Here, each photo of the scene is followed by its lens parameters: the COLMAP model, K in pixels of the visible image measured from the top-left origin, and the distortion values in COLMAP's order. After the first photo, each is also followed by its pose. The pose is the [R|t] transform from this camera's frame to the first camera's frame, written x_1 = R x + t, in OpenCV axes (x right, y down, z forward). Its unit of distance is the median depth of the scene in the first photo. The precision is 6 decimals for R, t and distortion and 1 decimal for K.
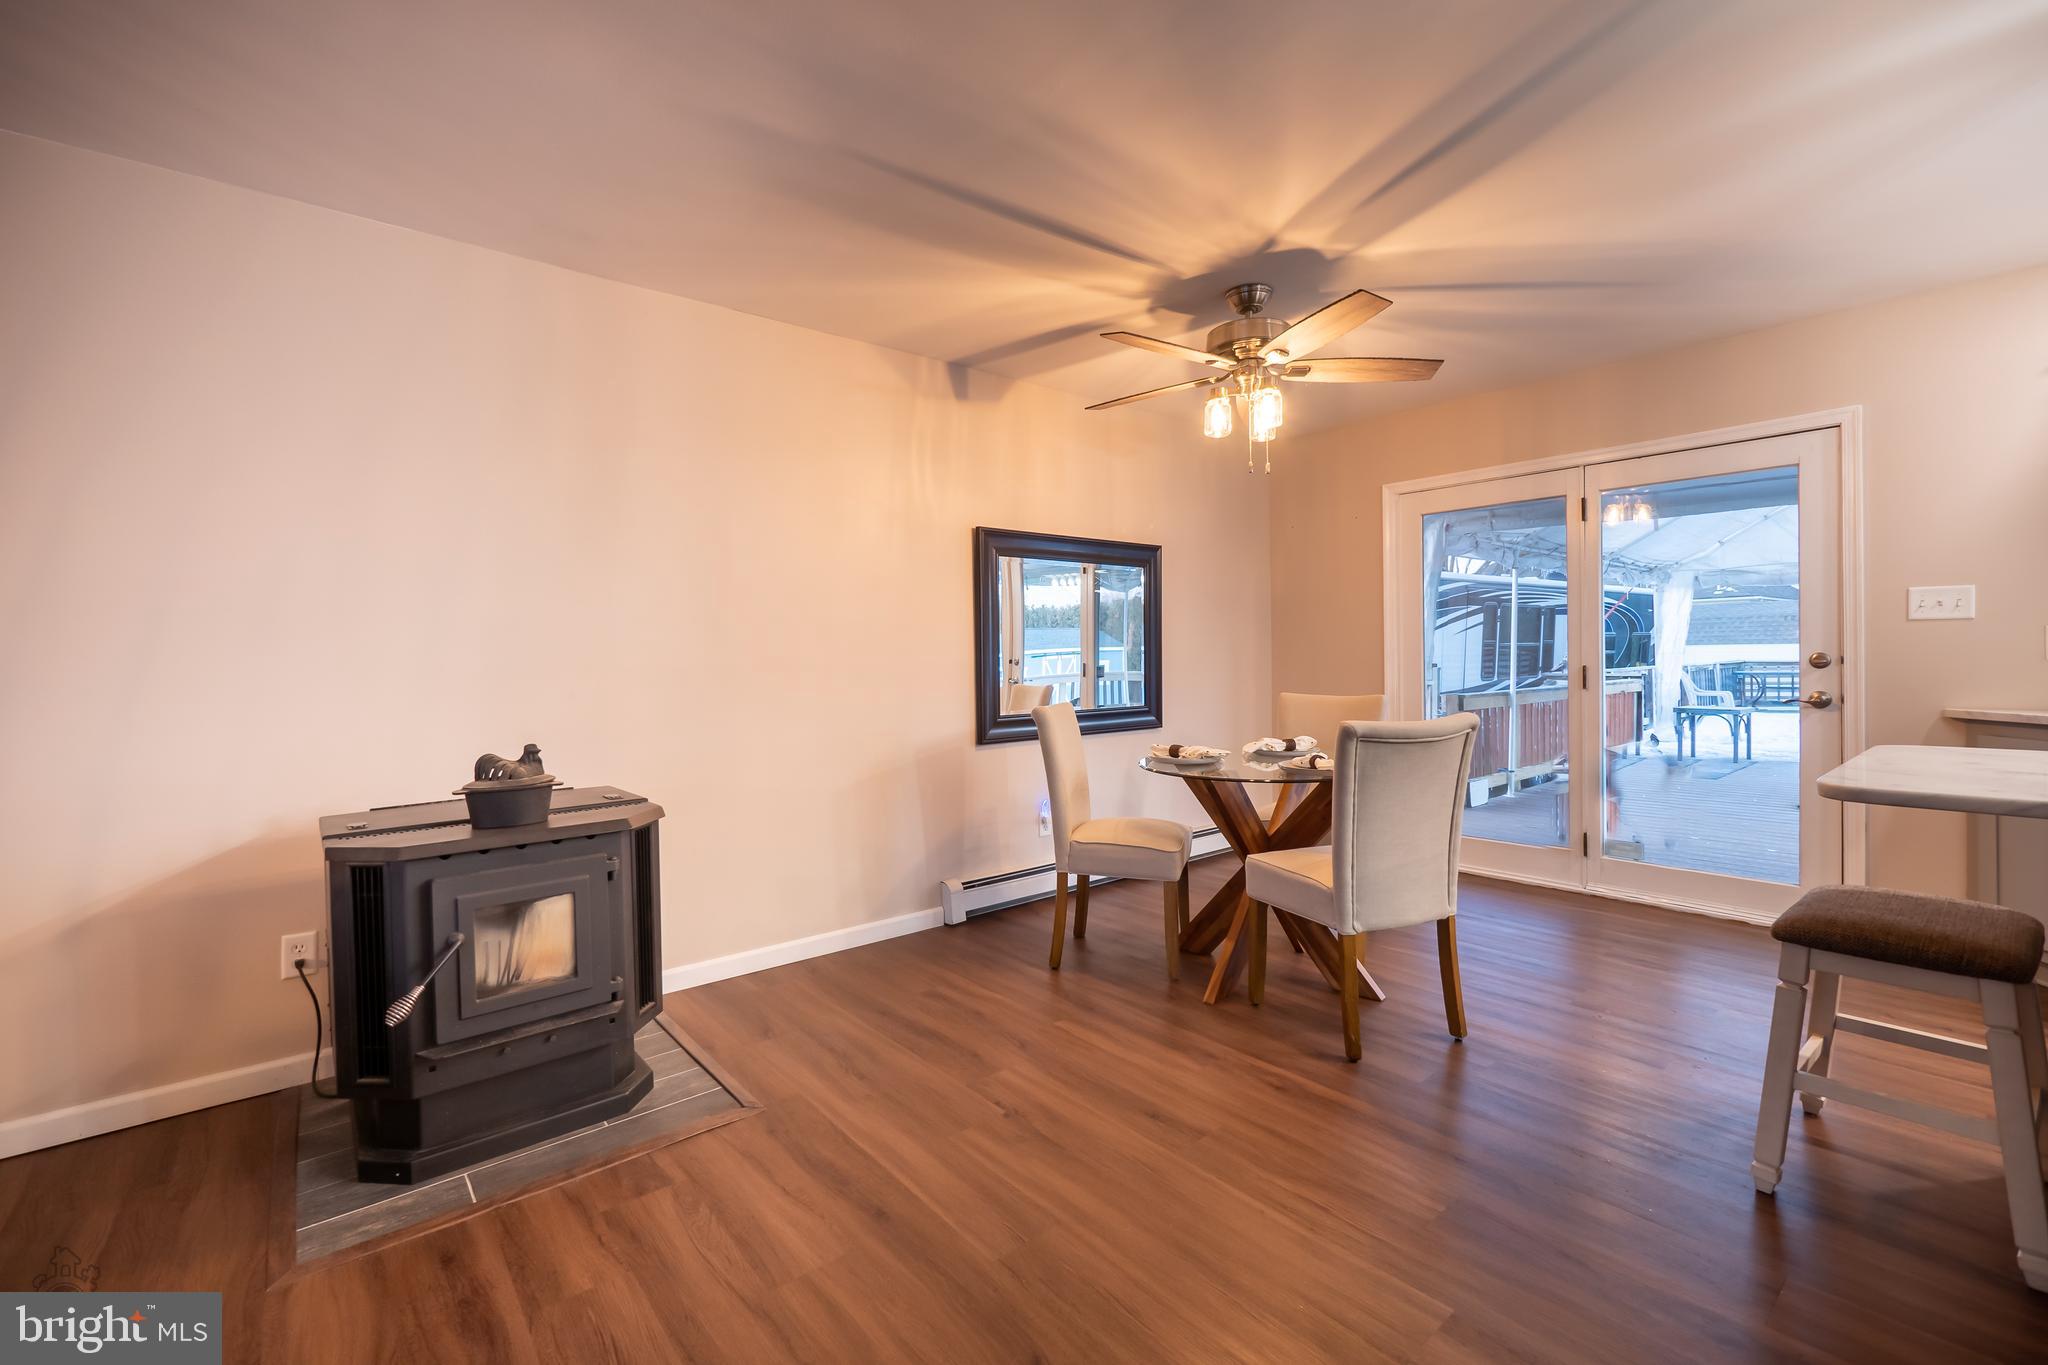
lens RADIAL K [[869.4, 0, 1016.8], [0, 869.4, 660.4], [0, 0, 1]] dist [-0.003497, 0.000119]
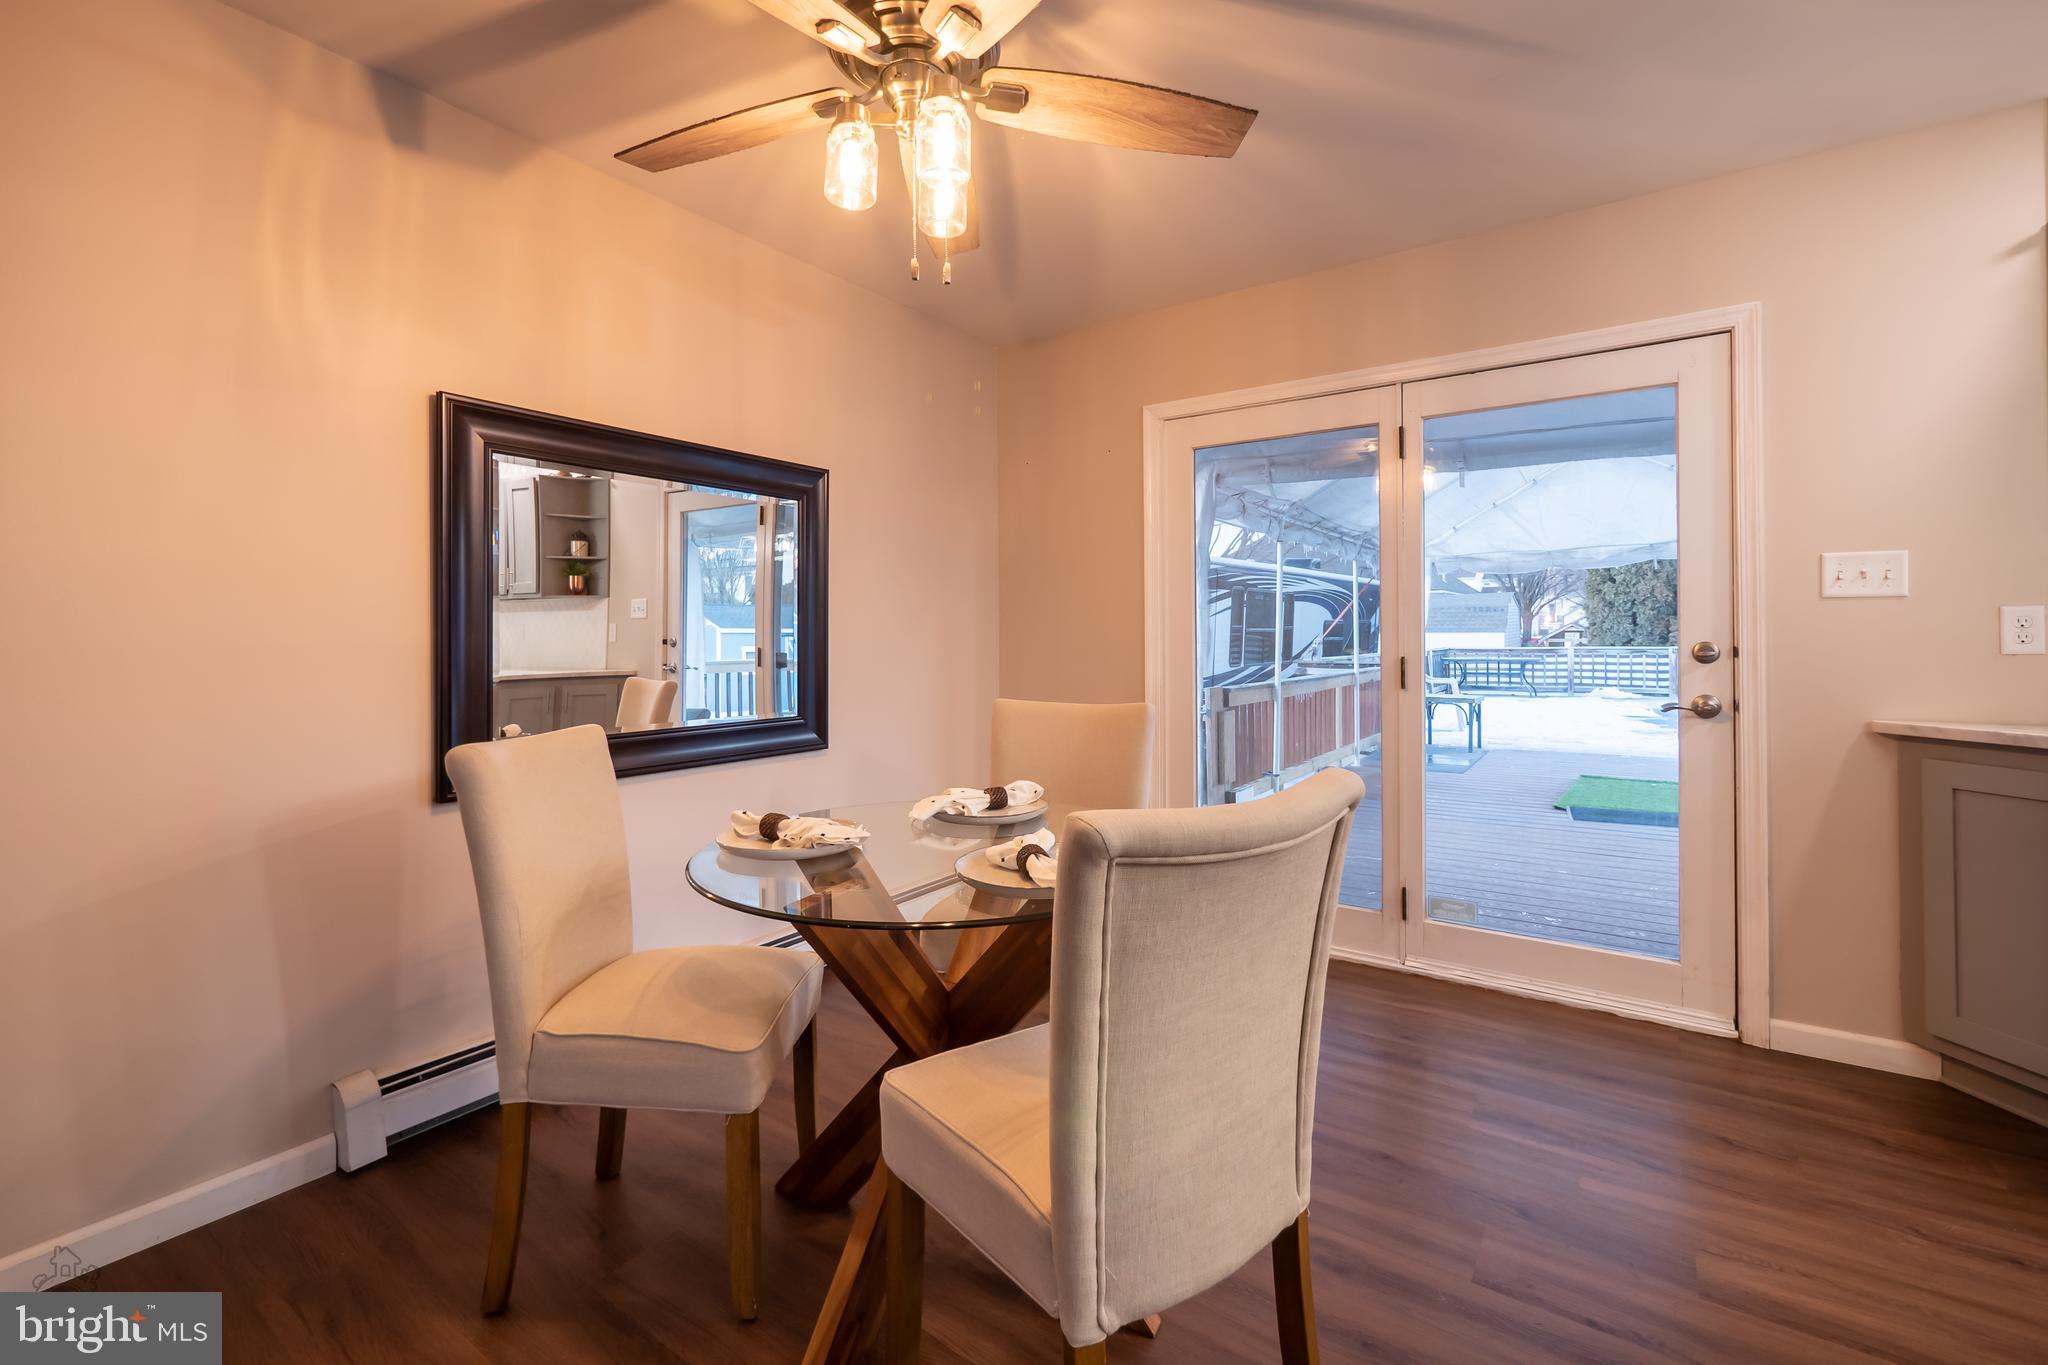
lens RADIAL K [[875.9, 0, 1004.9], [0, 875.9, 620.0], [0, 0, 1]] dist [-0.003080, -0.000216]
pose [[0.967660, 0.013752, 0.251883, 0.159588], [-0.007145, 0.999607, -0.027125, -0.002718], [-0.252156, 0.024448, 0.967378, 0.408527]]
